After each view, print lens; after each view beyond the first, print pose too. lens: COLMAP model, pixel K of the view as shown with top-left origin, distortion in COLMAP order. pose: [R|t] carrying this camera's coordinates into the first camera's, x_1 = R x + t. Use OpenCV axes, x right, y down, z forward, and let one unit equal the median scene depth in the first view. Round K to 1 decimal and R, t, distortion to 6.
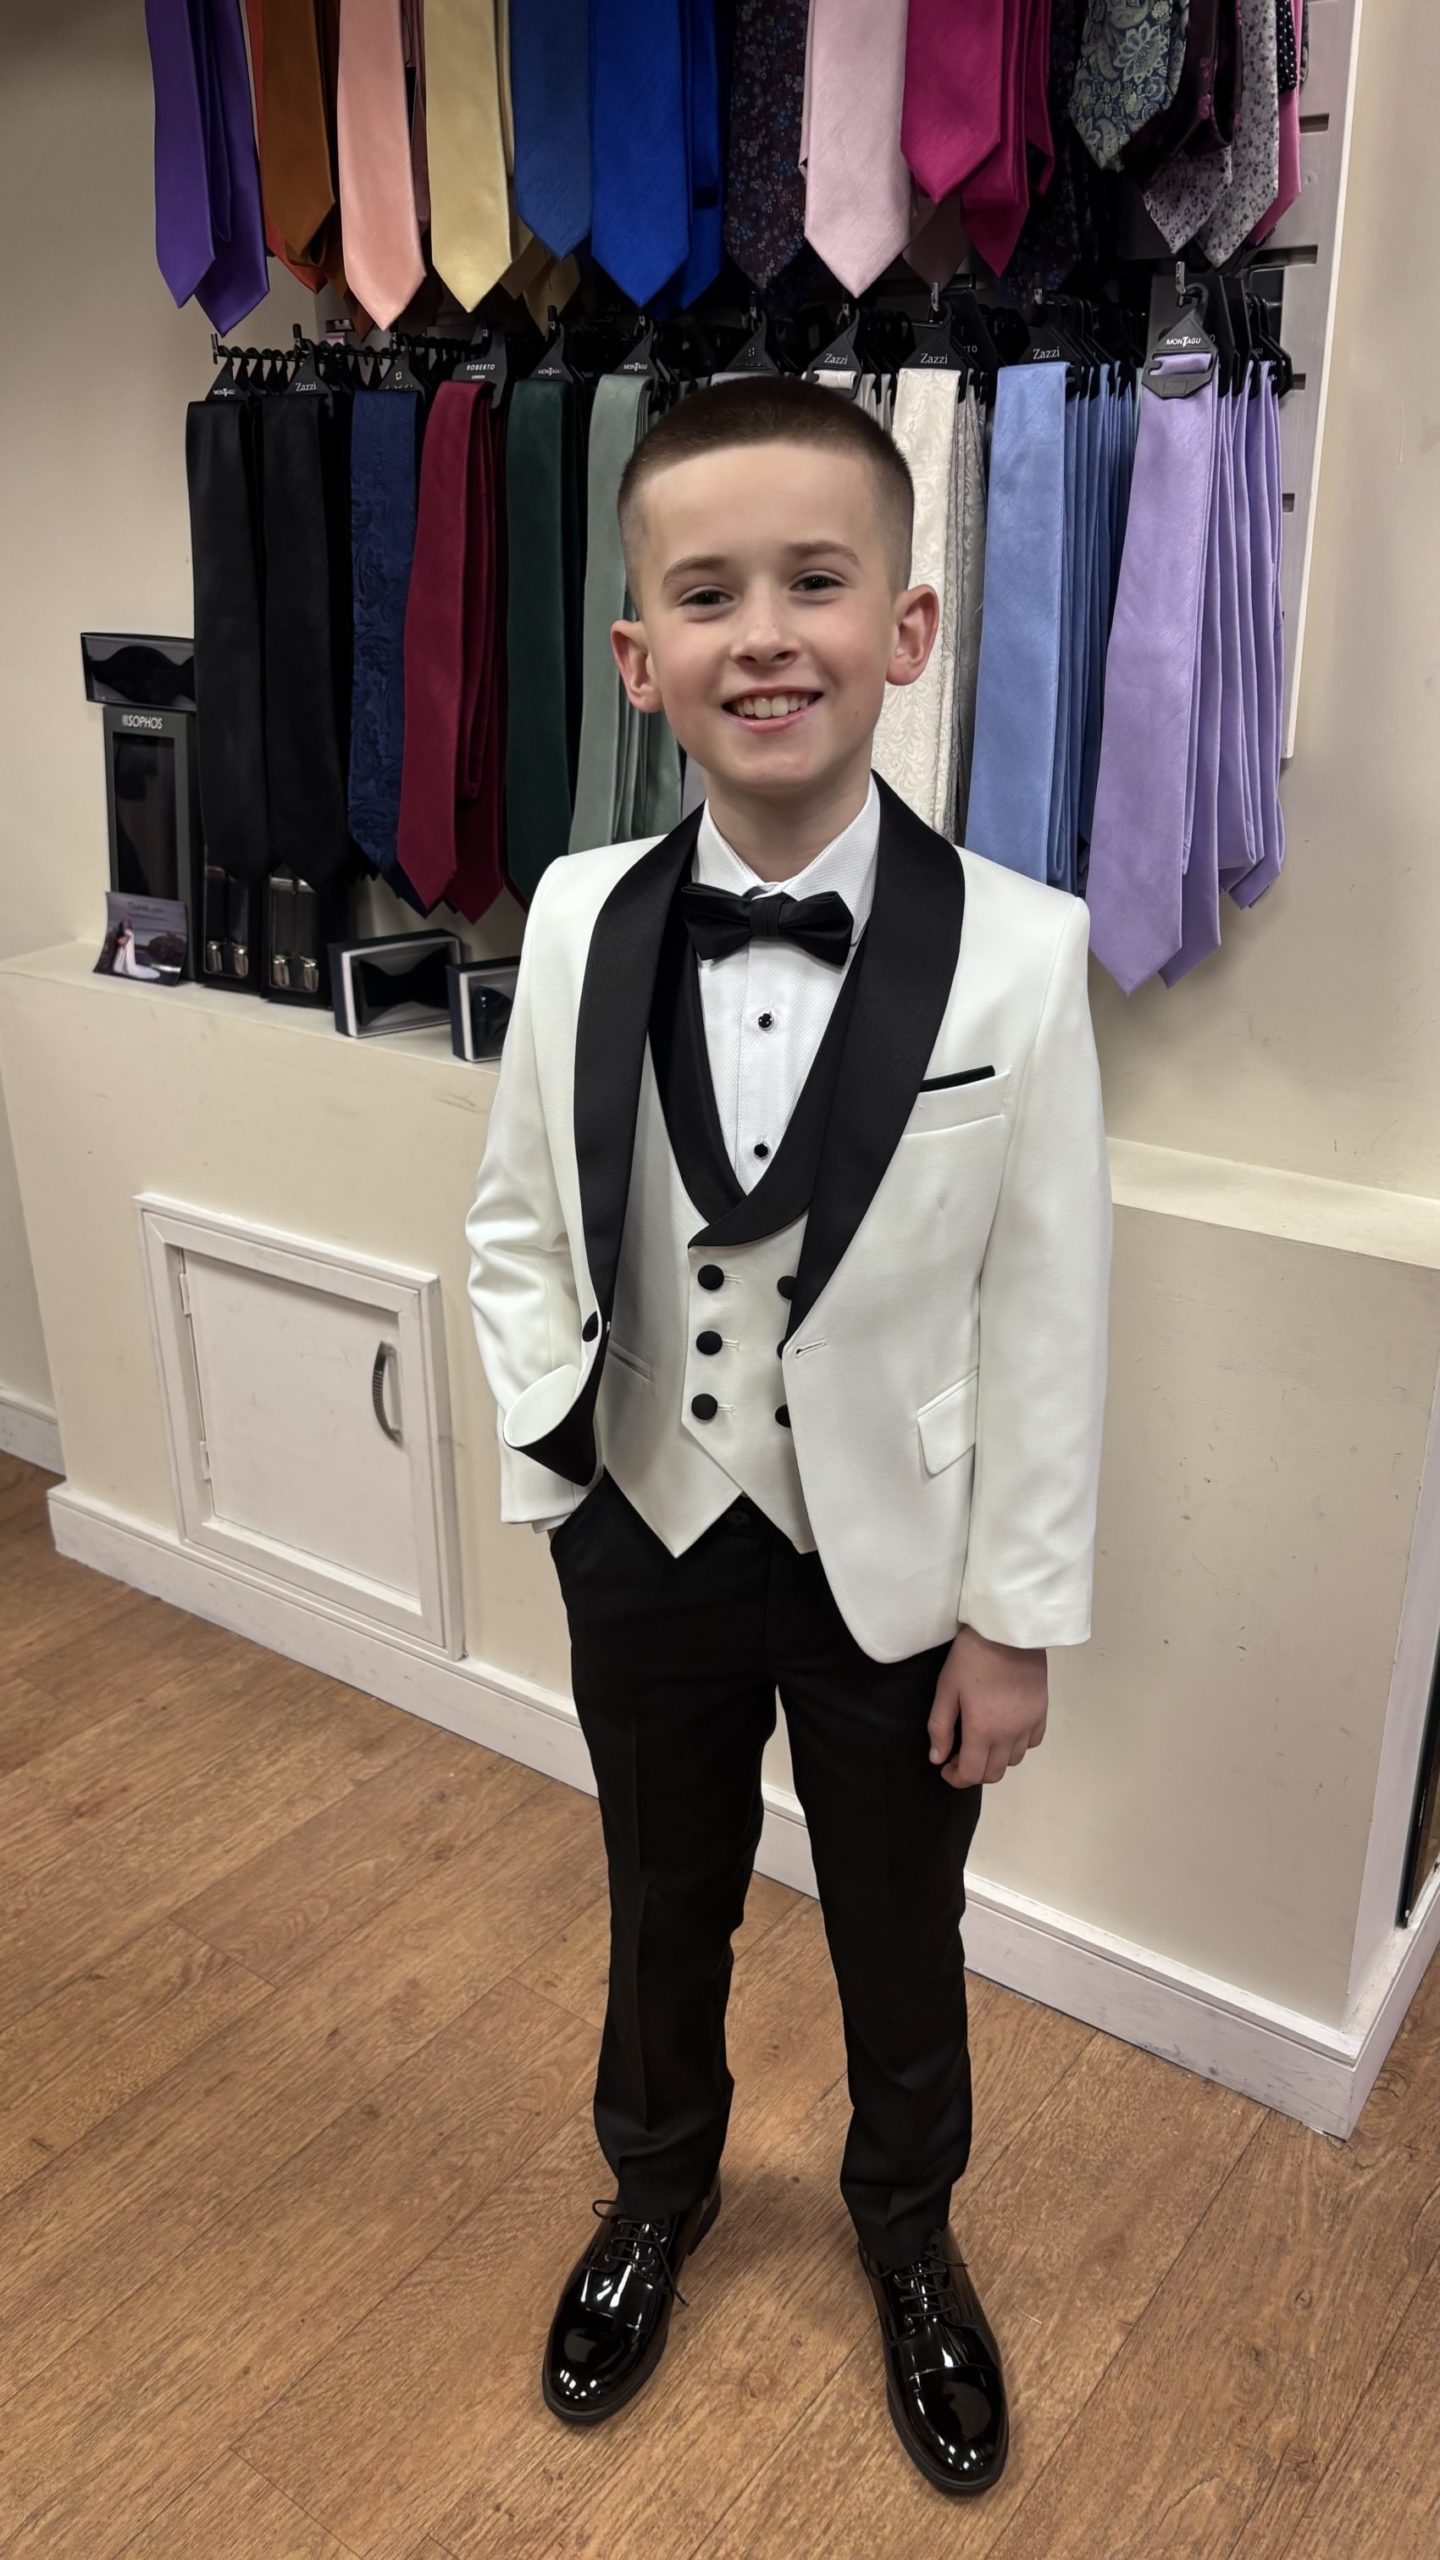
lens RADIAL K [[1940.4, 0, 714.6], [0, 1940.4, 1293.5], [0, 0, 1]] dist [0.027047, -0.052196]
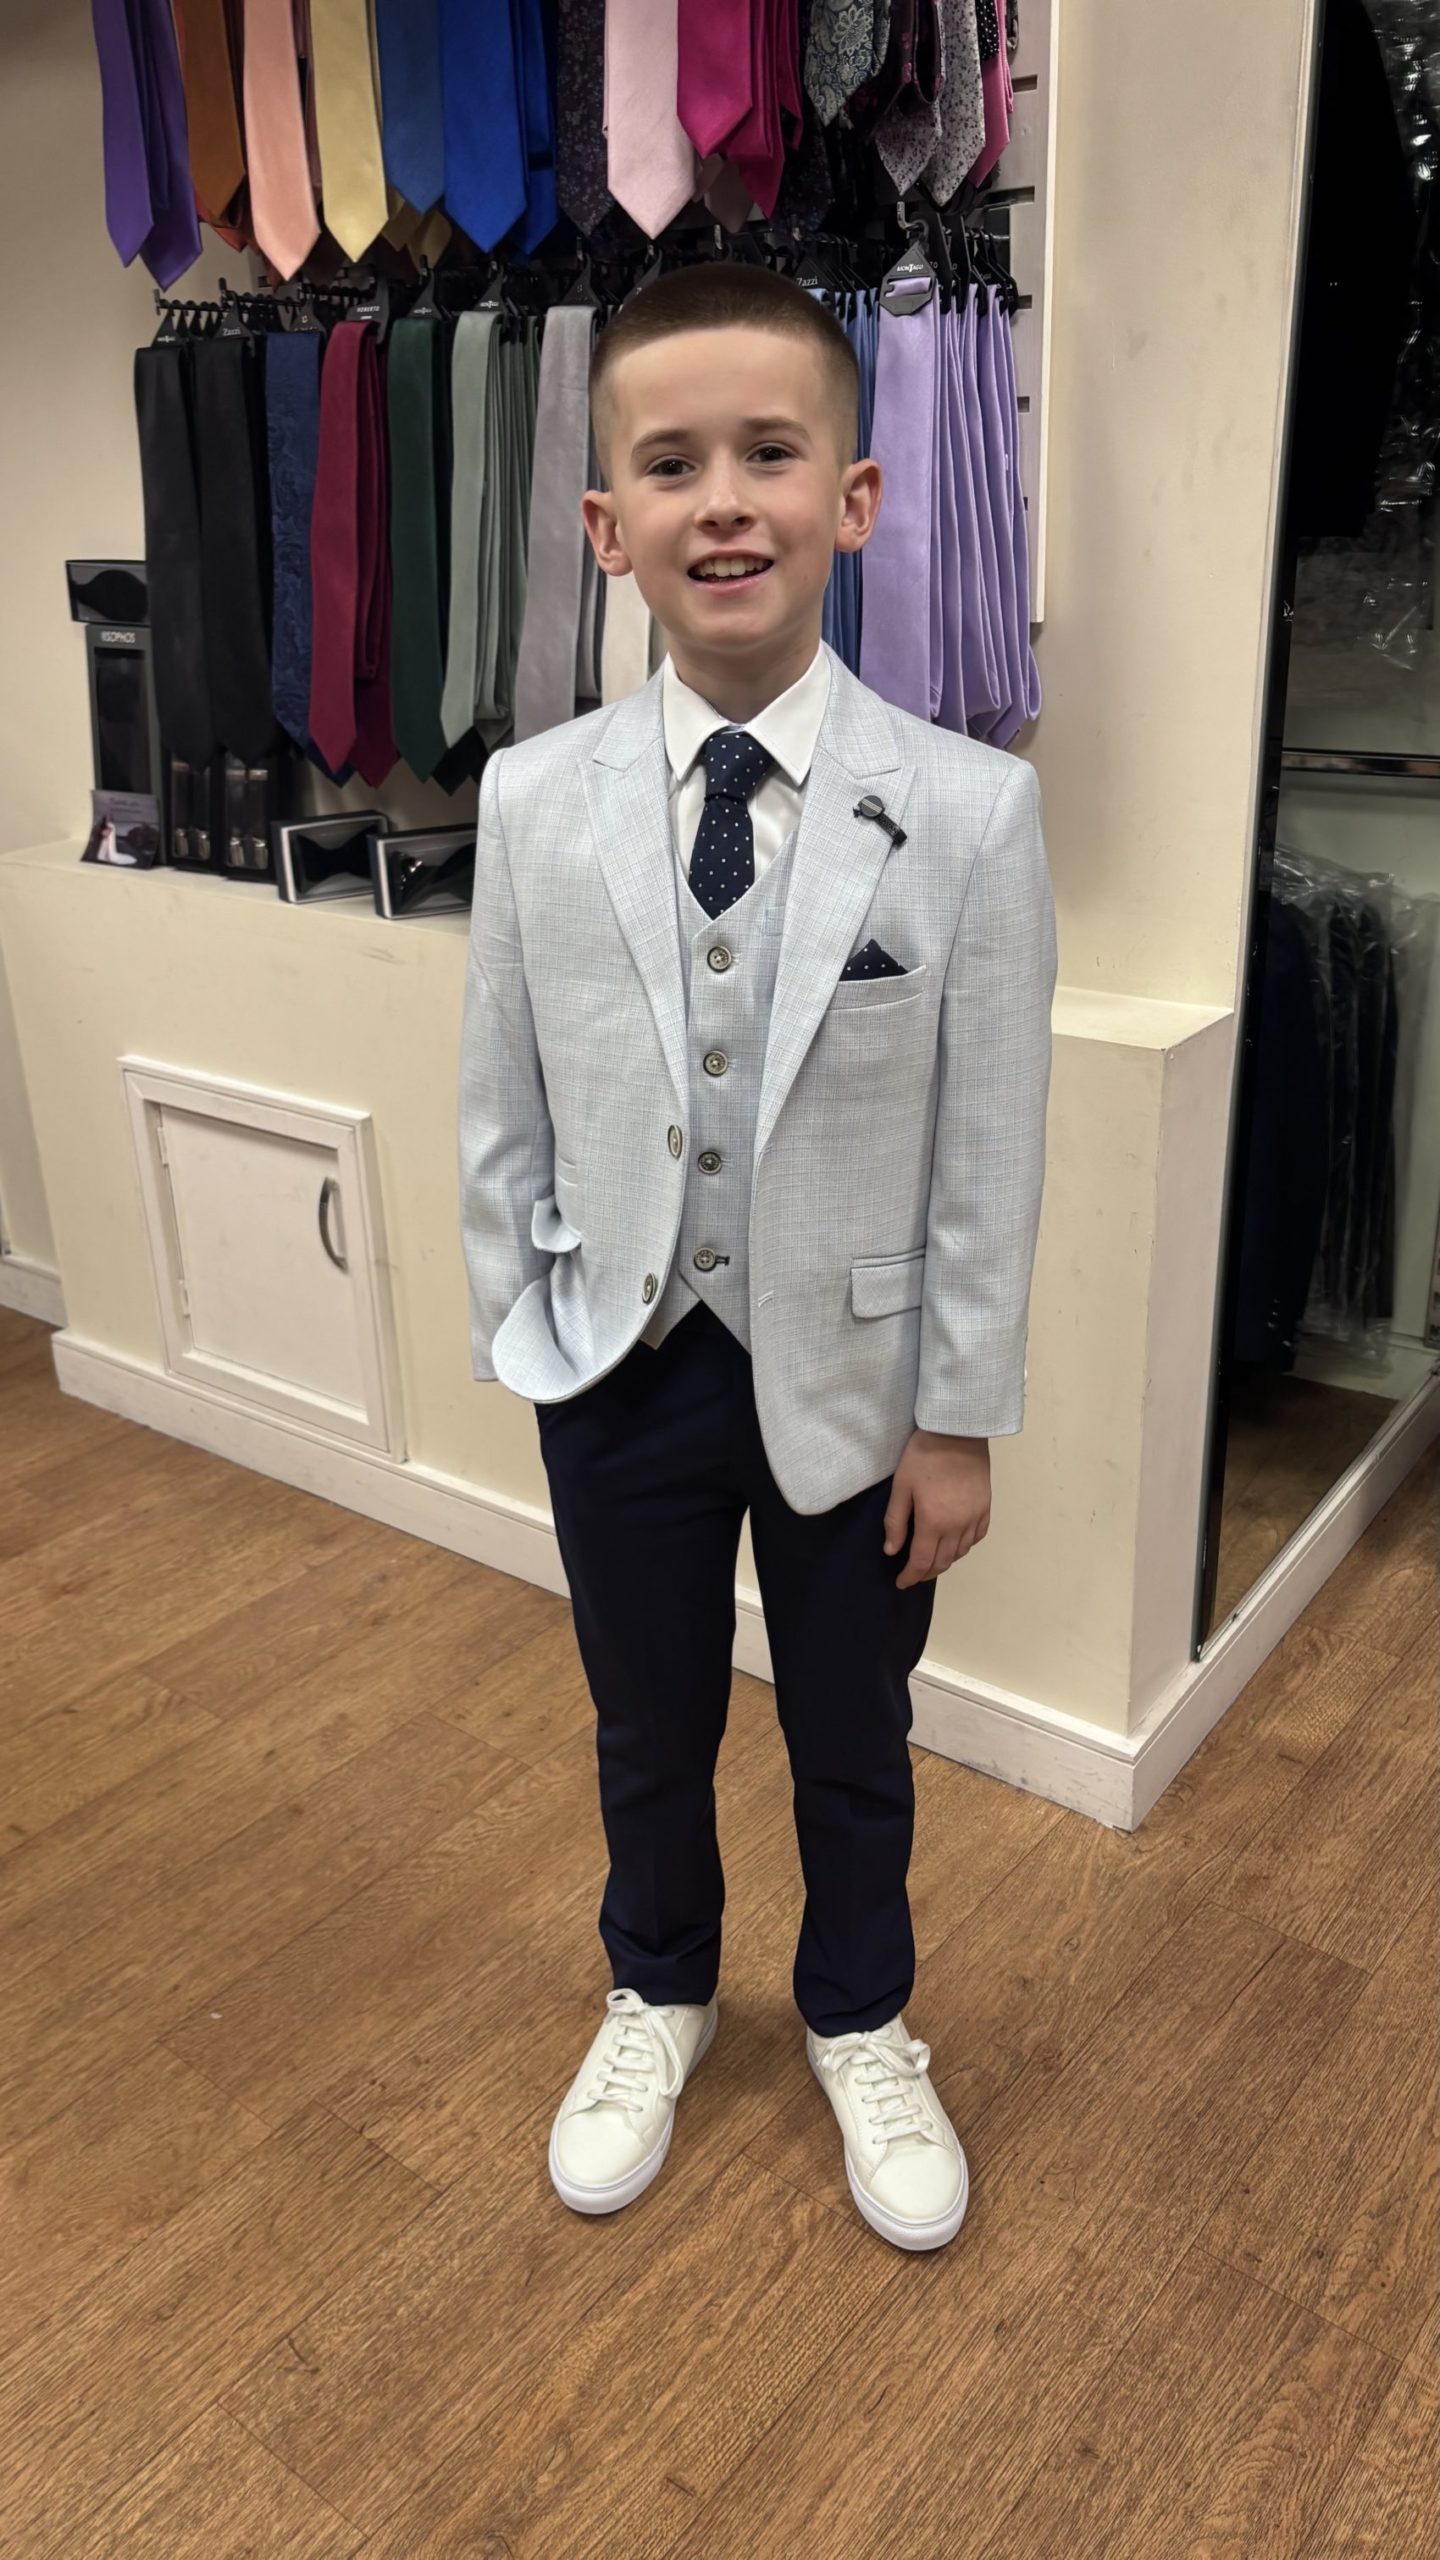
lens RADIAL K [[1951.3, 0, 720.0], [0, 1951.3, 1280.0], [0, 0, 1]] dist [0.003979, -0.006787]
pose [[0.999363, -0.004487, -0.035409, 0.132099], [0.004602, 0.999984, 0.003181, 0.110267], [0.035394, -0.003341, 0.999368, -0.178436]]
